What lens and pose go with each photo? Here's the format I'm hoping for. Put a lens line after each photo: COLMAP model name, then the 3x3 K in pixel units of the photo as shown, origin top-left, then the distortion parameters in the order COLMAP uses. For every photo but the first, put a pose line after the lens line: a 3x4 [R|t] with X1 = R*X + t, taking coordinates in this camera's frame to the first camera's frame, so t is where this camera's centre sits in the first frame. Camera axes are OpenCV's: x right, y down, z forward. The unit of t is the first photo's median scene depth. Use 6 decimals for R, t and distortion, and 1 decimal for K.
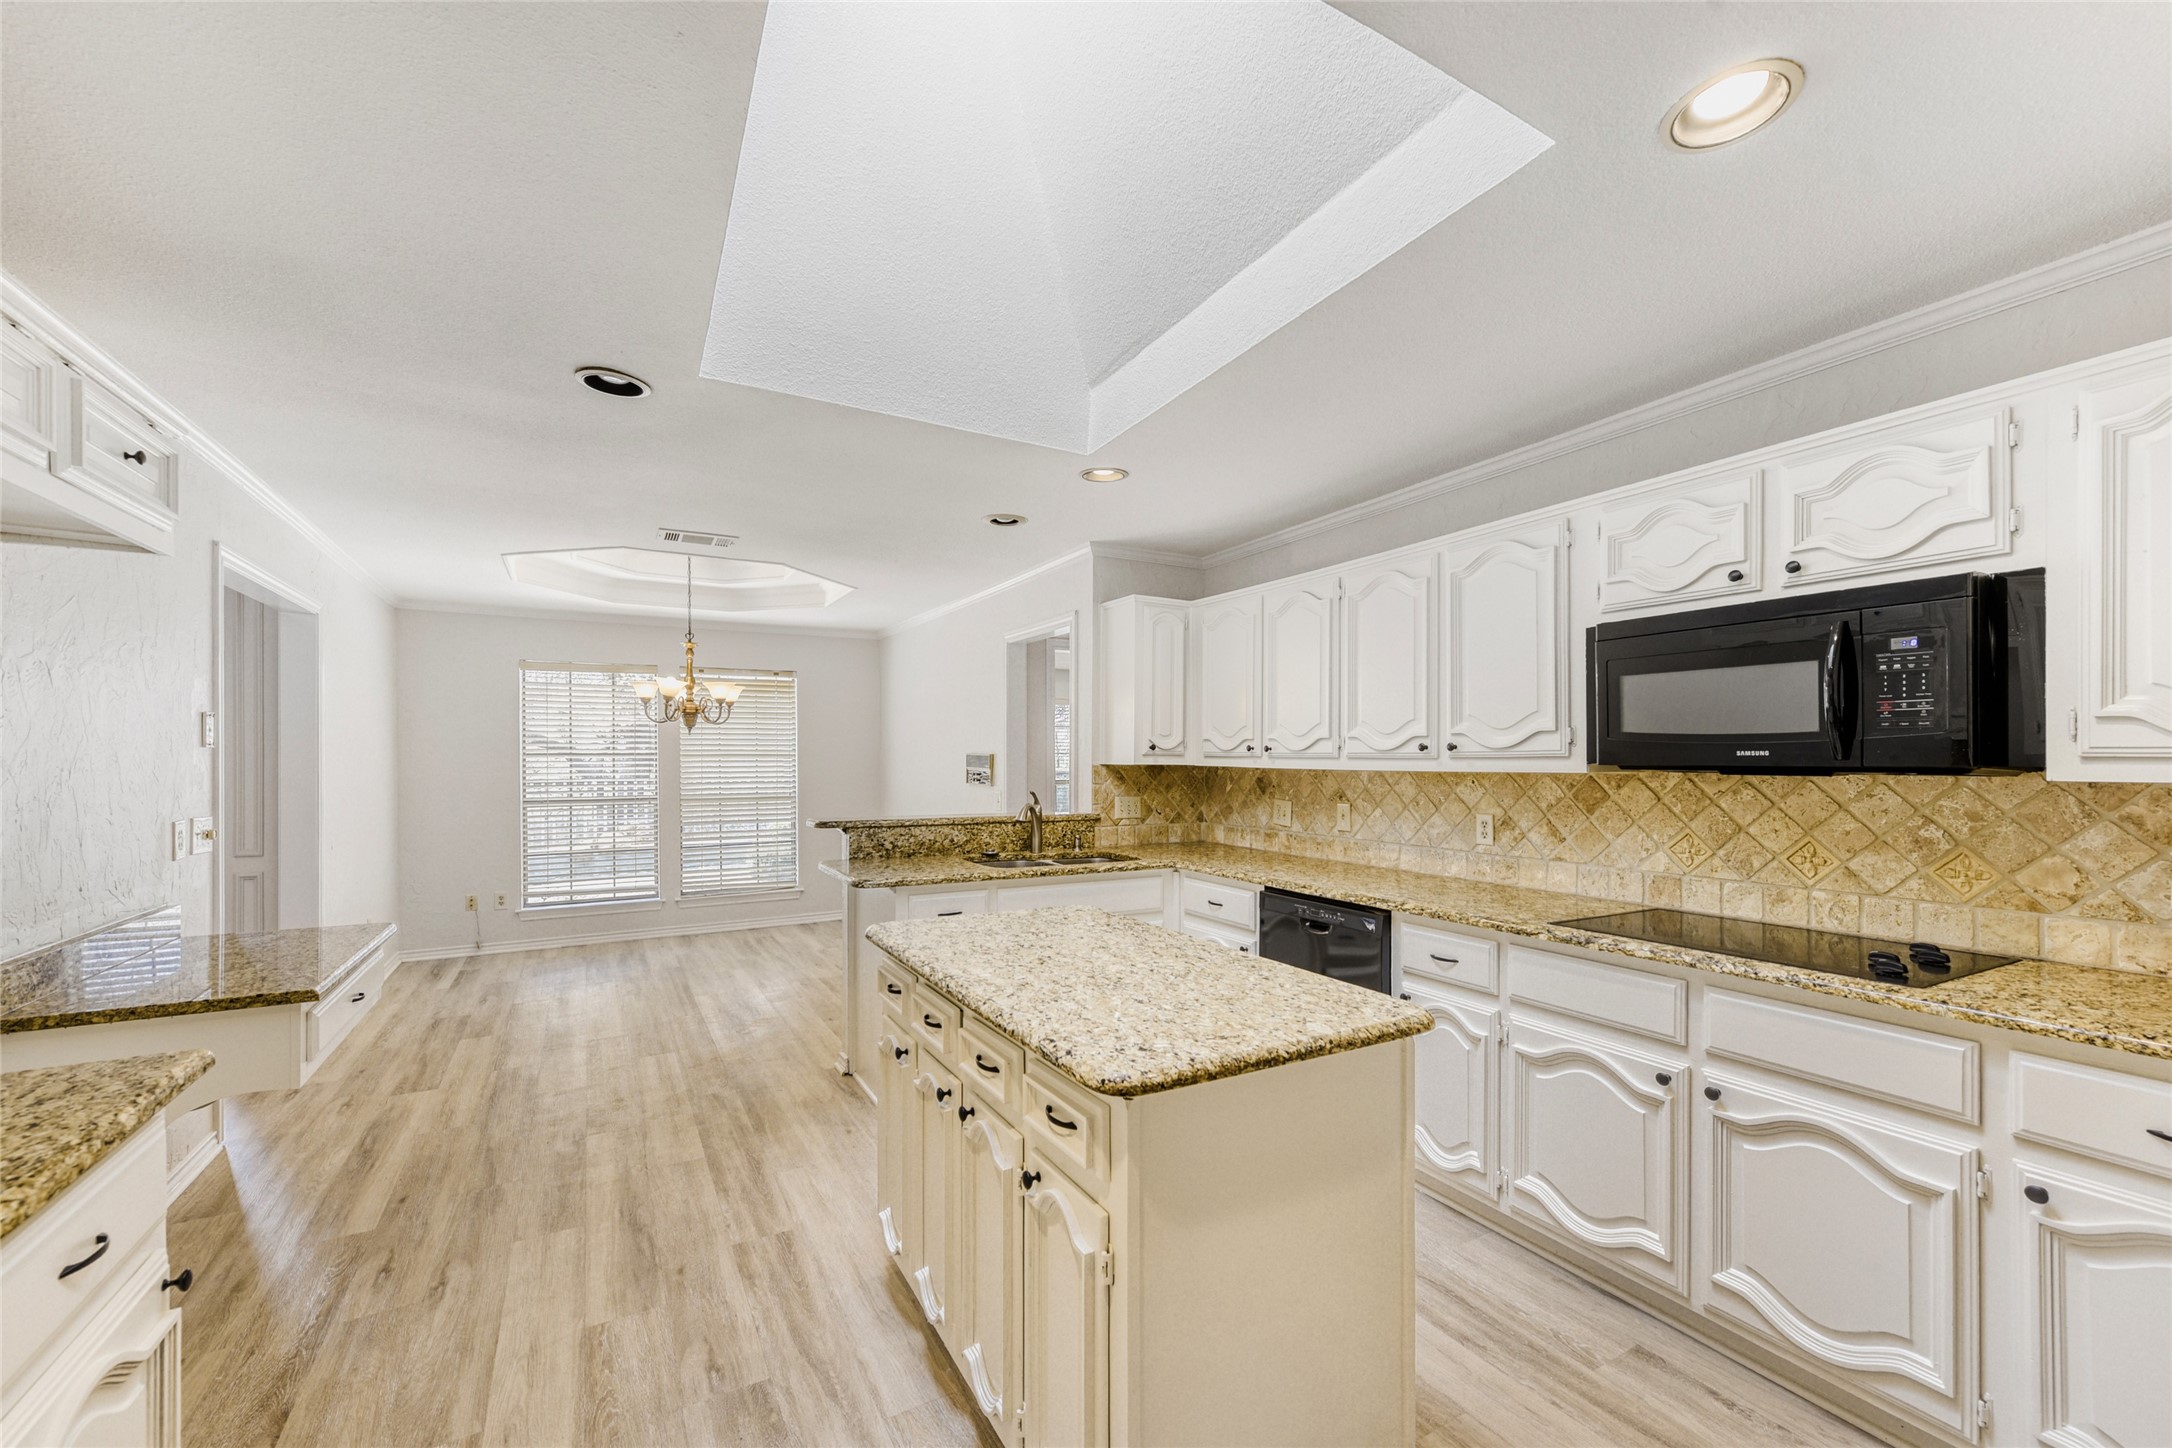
lens RADIAL K [[879.8, 0, 1071.3], [0, 879.8, 755.3], [0, 0, 1]] dist [0.008670, -0.000252]
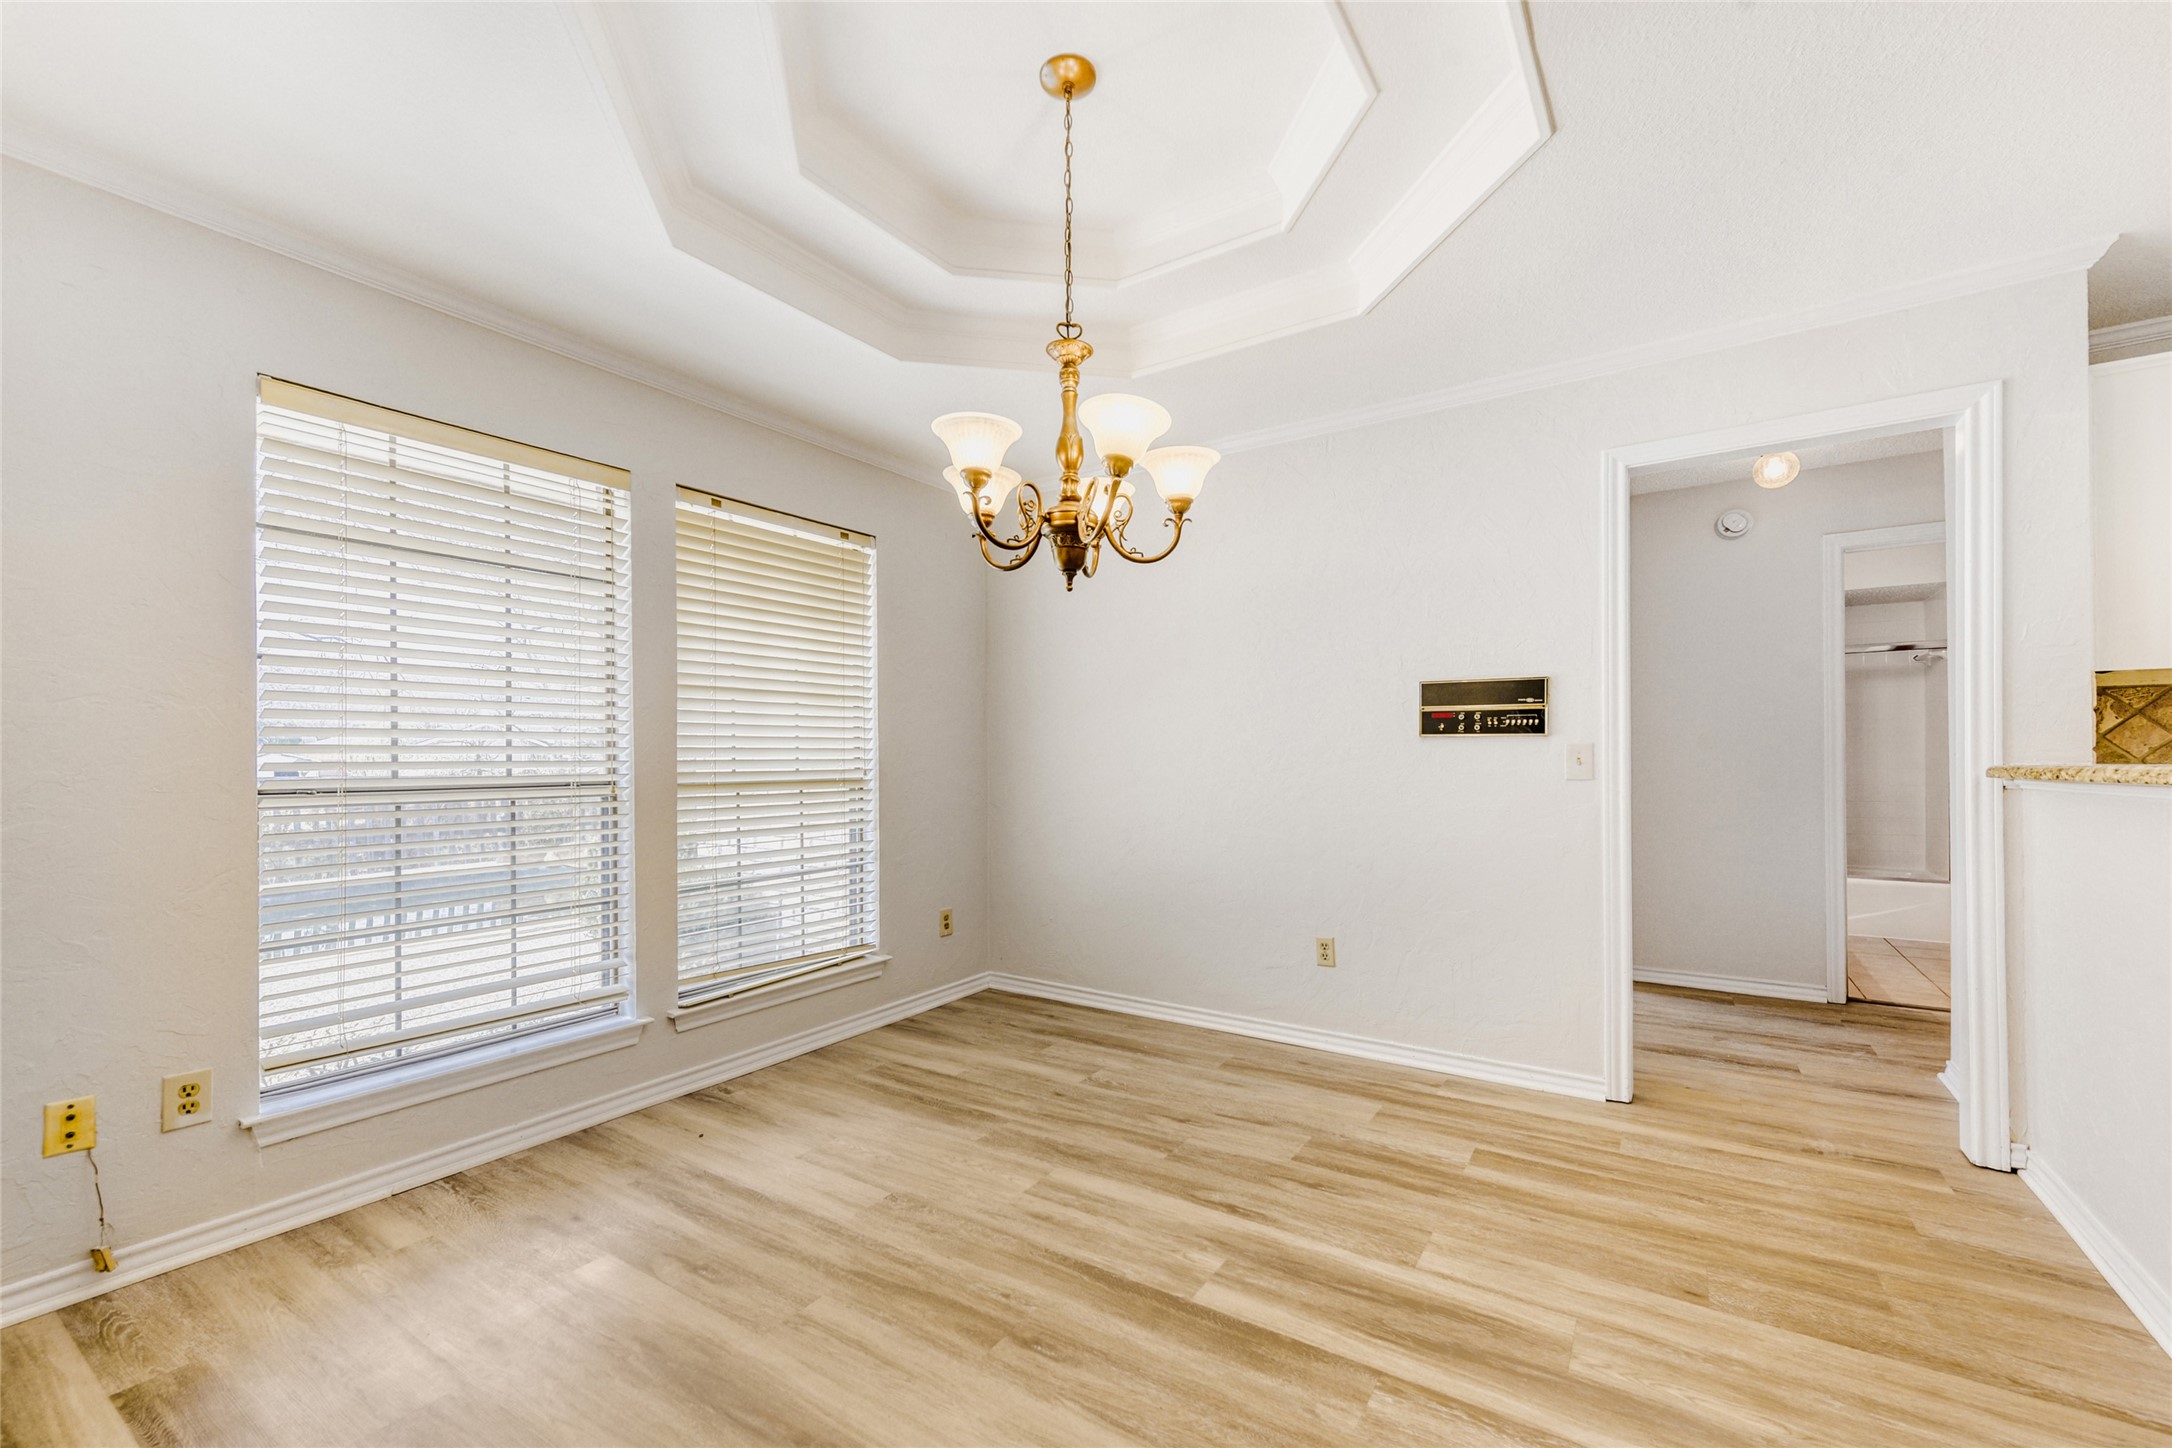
lens RADIAL K [[879.8, 0, 1074.9], [0, 879.8, 740.5], [0, 0, 1]] dist [0.008670, -0.000252]
pose [[0.883348, 0.003800, 0.468702, -1.040690], [0.004278, 0.999860, -0.016169, 0.077412], [-0.468698, 0.016288, 0.883208, 1.130262]]
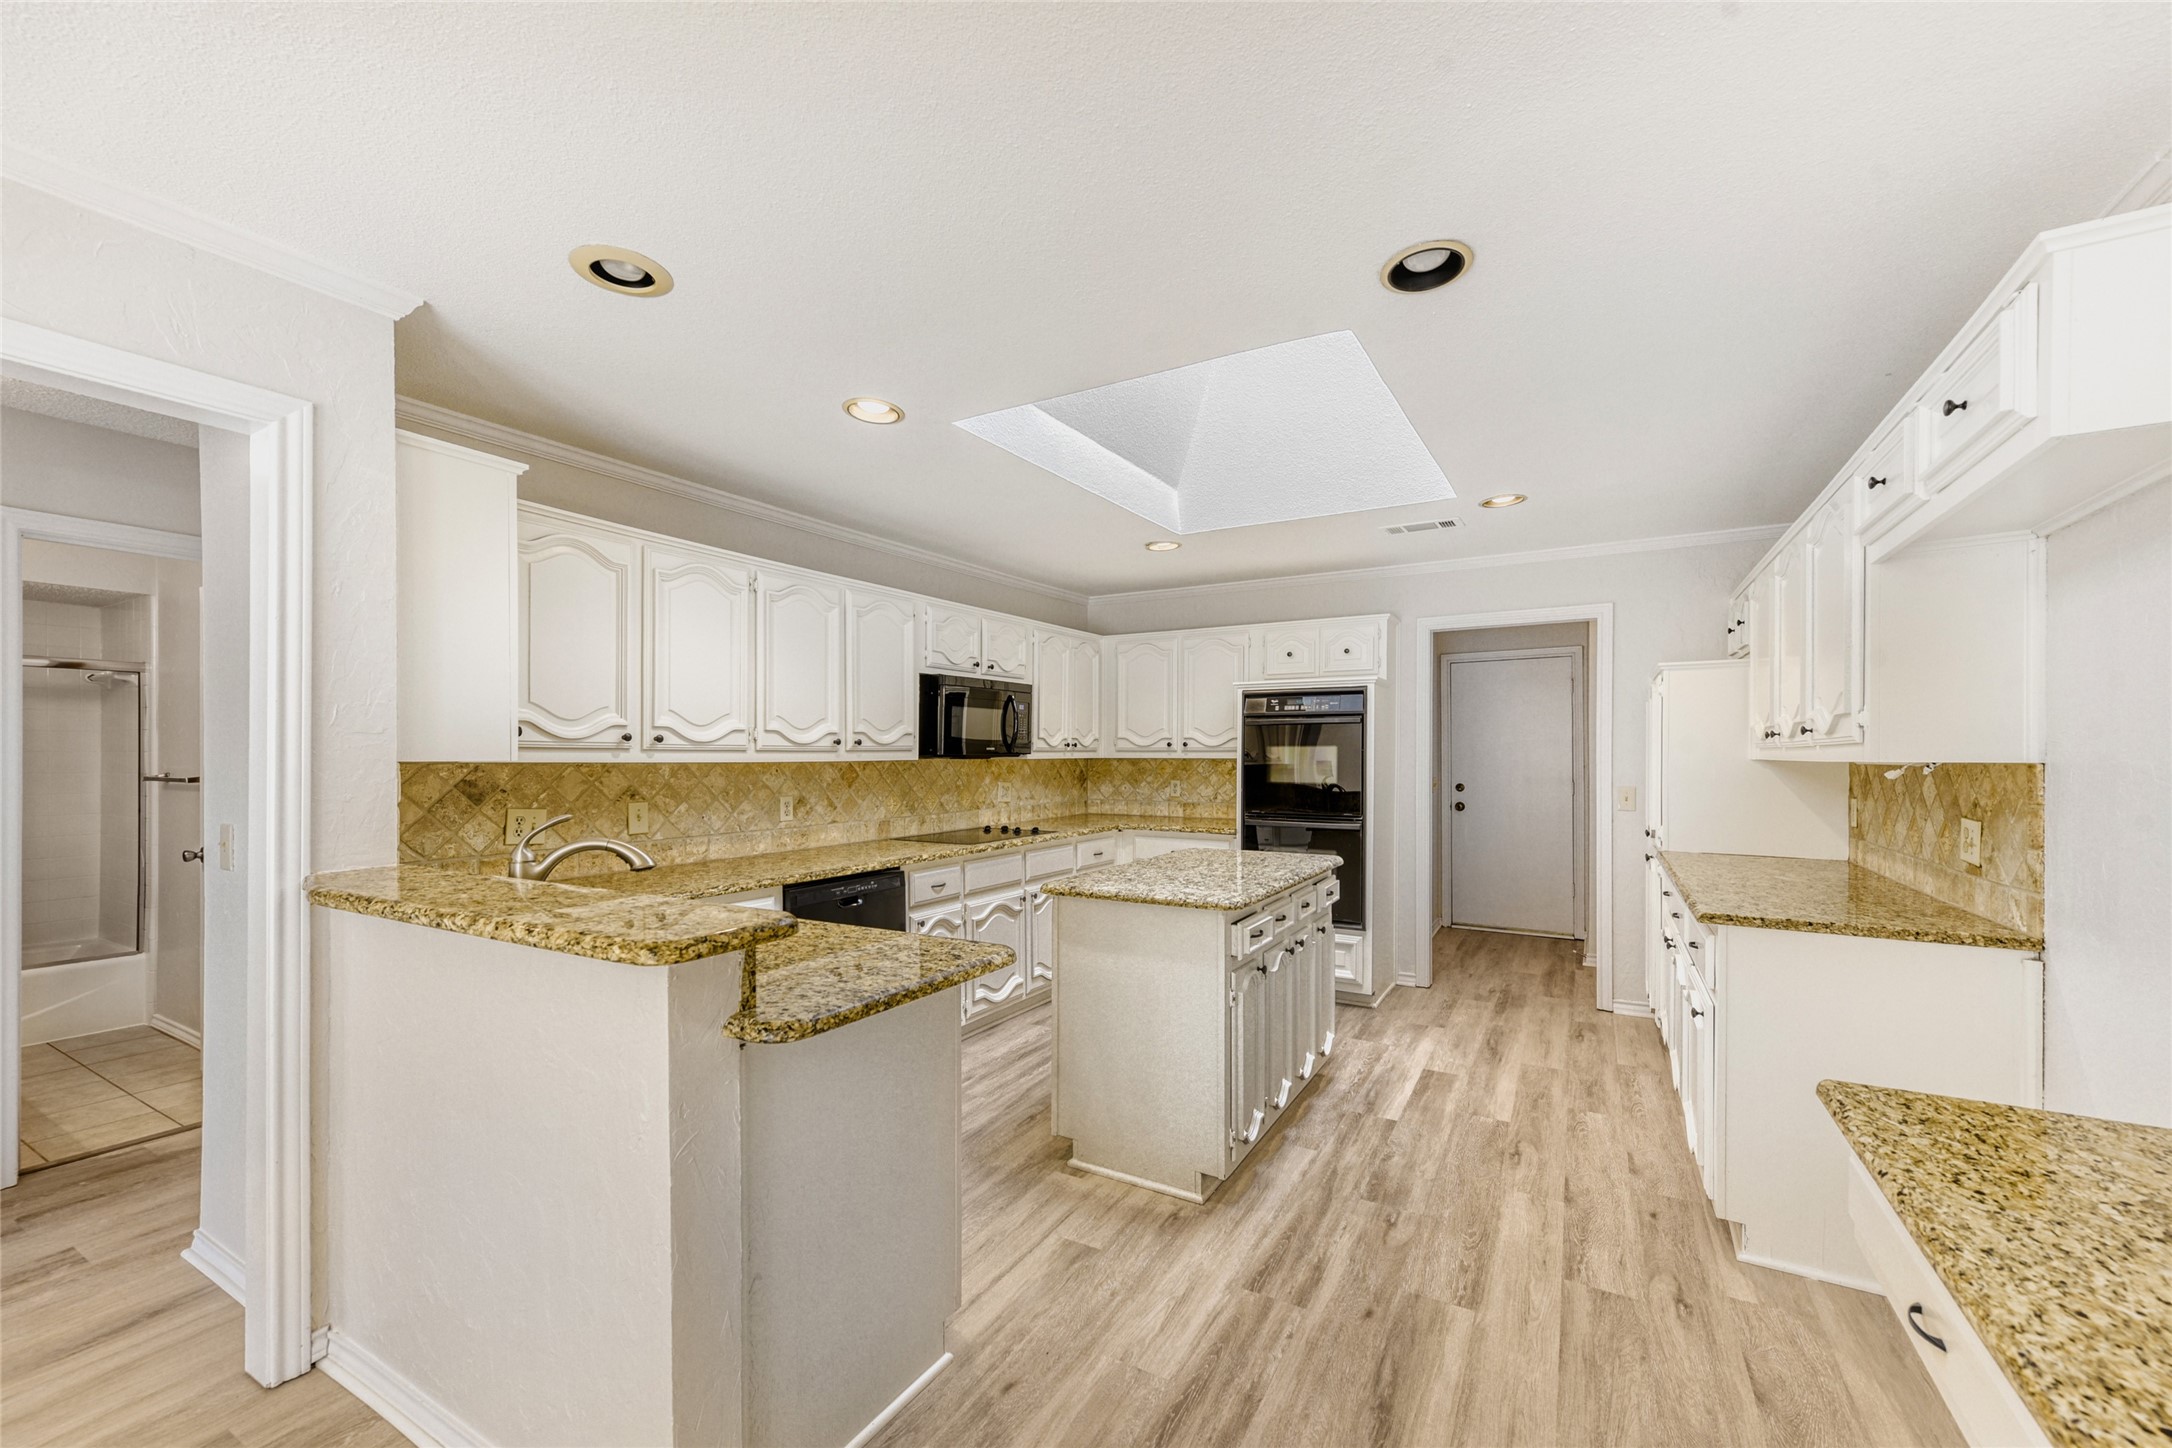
lens RADIAL K [[879.8, 0, 1075.3], [0, 879.8, 742.1], [0, 0, 1]] dist [0.008670, -0.000252]
pose [[-0.521234, 0.011205, 0.853340, -0.797904], [-0.001785, 0.999897, -0.014220, 0.007475], [-0.853412, -0.008935, -0.521161, 1.299447]]
